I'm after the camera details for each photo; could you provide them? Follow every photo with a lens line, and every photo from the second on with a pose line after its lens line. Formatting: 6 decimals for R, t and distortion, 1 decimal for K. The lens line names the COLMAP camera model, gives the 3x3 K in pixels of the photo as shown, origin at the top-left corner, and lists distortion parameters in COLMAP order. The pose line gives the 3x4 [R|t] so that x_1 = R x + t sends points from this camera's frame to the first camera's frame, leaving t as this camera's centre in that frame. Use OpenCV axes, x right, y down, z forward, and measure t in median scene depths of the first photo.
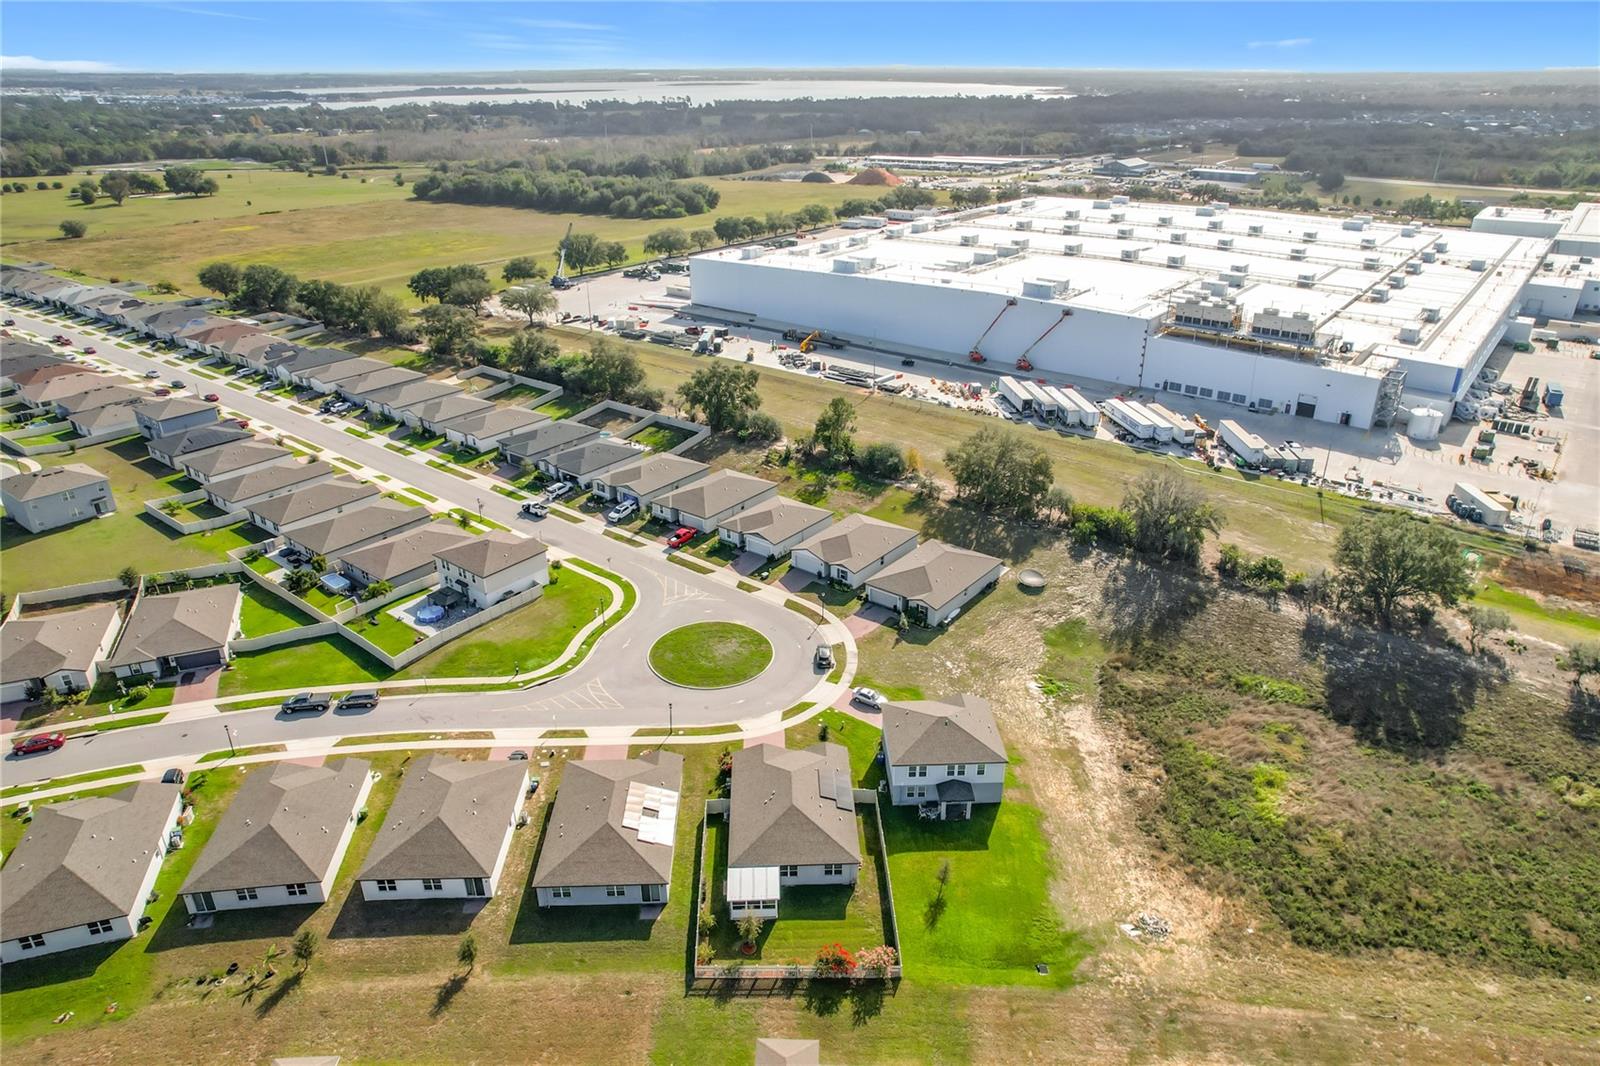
lens RADIAL K [[1018.6, 0, 804.8], [0, 1018.6, 538.0], [0, 0, 1]] dist [-0.040872, -0.000283]
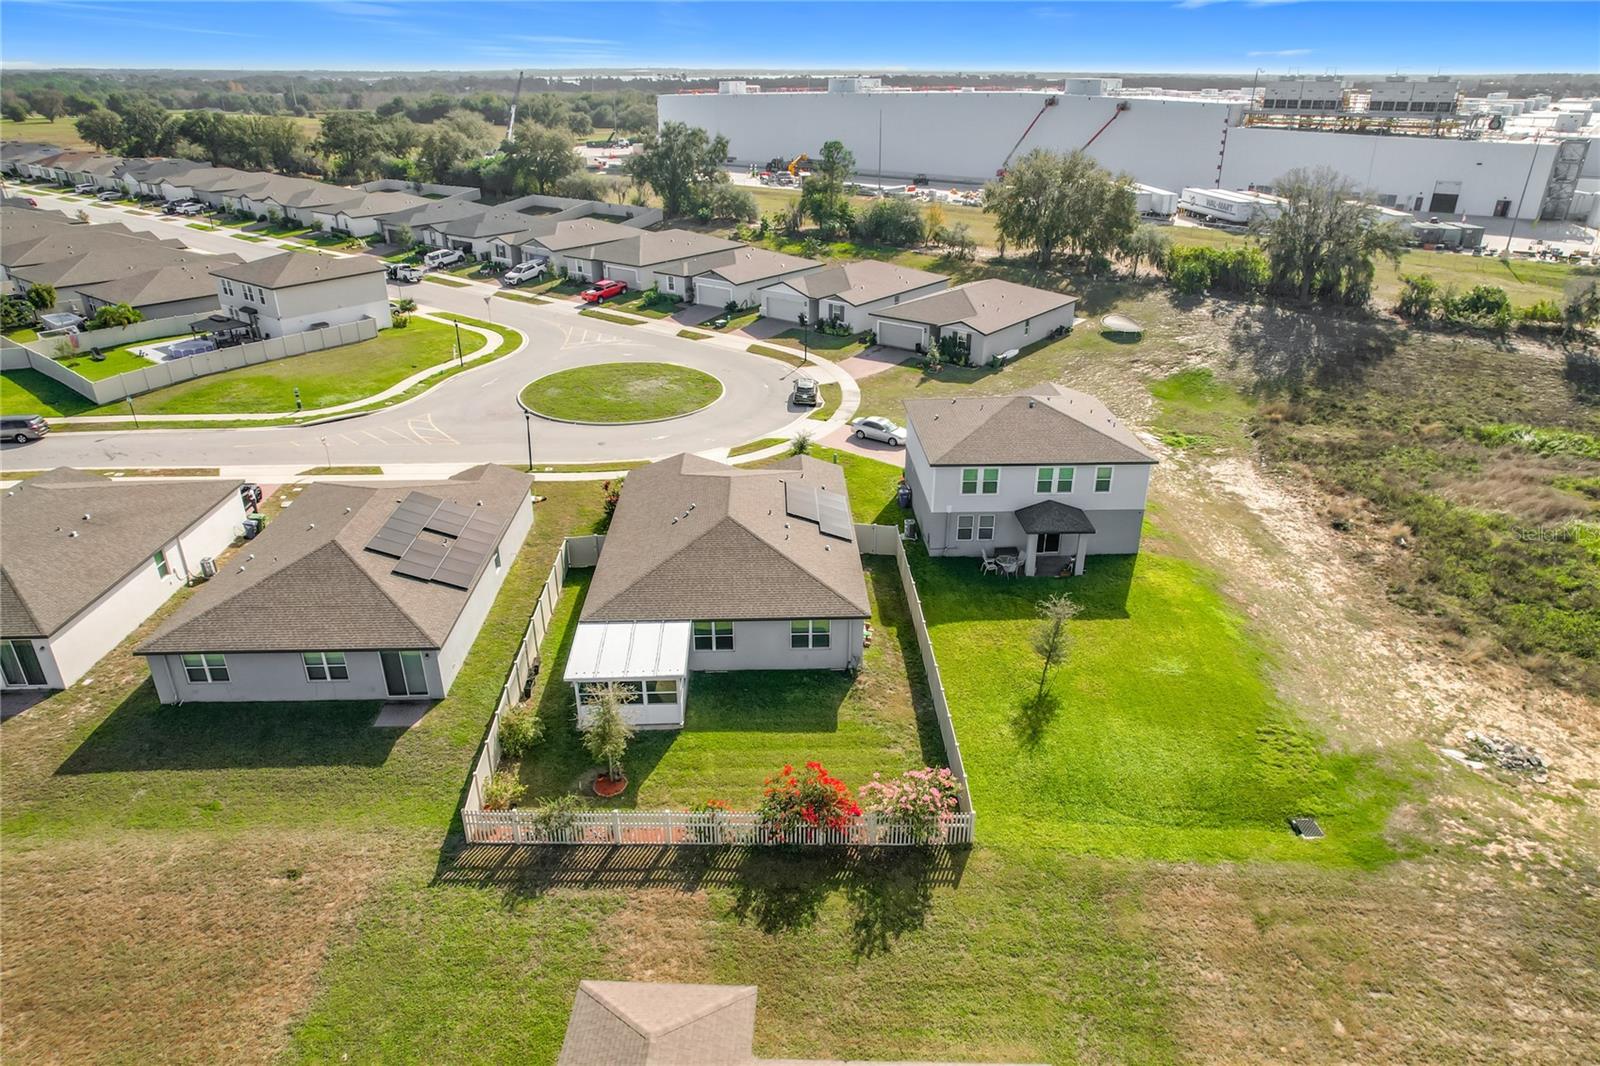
lens RADIAL K [[1017.5, 0, 812.4], [0, 1017.5, 531.7], [0, 0, 1]] dist [-0.079078, 0.075126]
pose [[0.999932, 0.005527, 0.010246, 0.019981], [-0.005424, 0.999934, -0.010120, 0.238466], [-0.010301, 0.010064, 0.999896, 0.451016]]
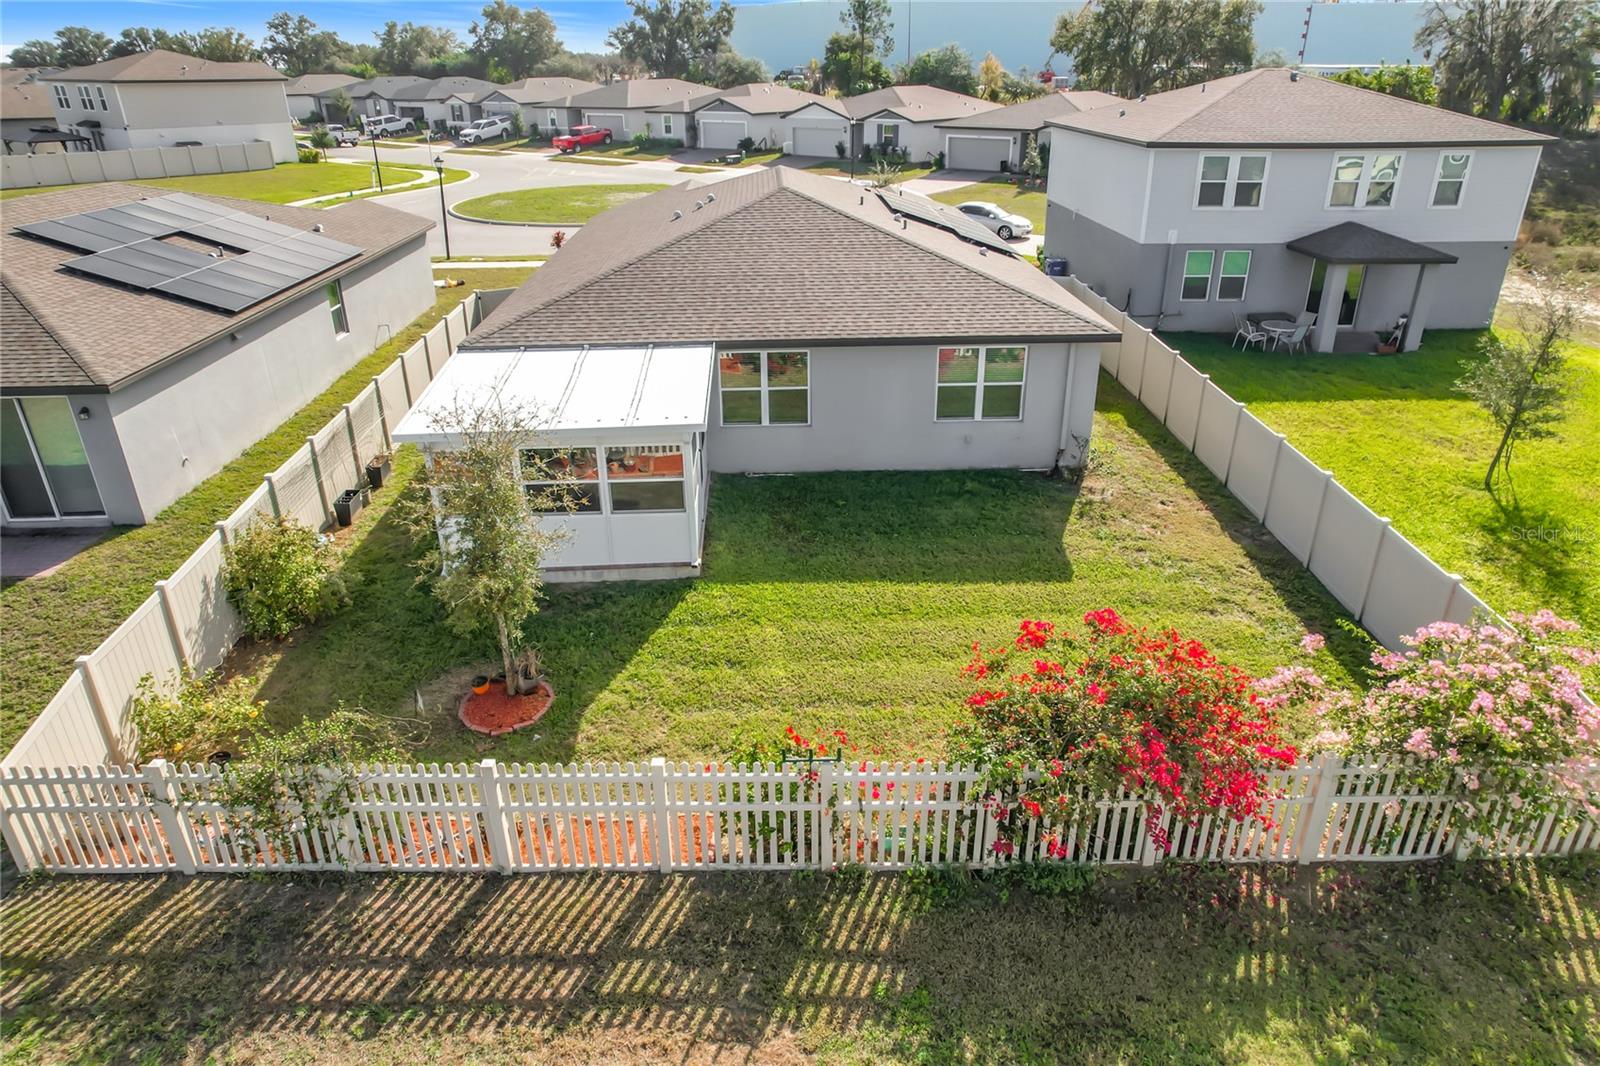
lens RADIAL K [[1017.5, 0, 812.4], [0, 1017.5, 531.7], [0, 0, 1]] dist [-0.079078, 0.075126]
pose [[0.999941, -0.003172, 0.010414, -0.007040], [0.003230, 0.999979, -0.005618, 0.299451], [-0.010396, 0.005651, 0.999930, 0.664449]]
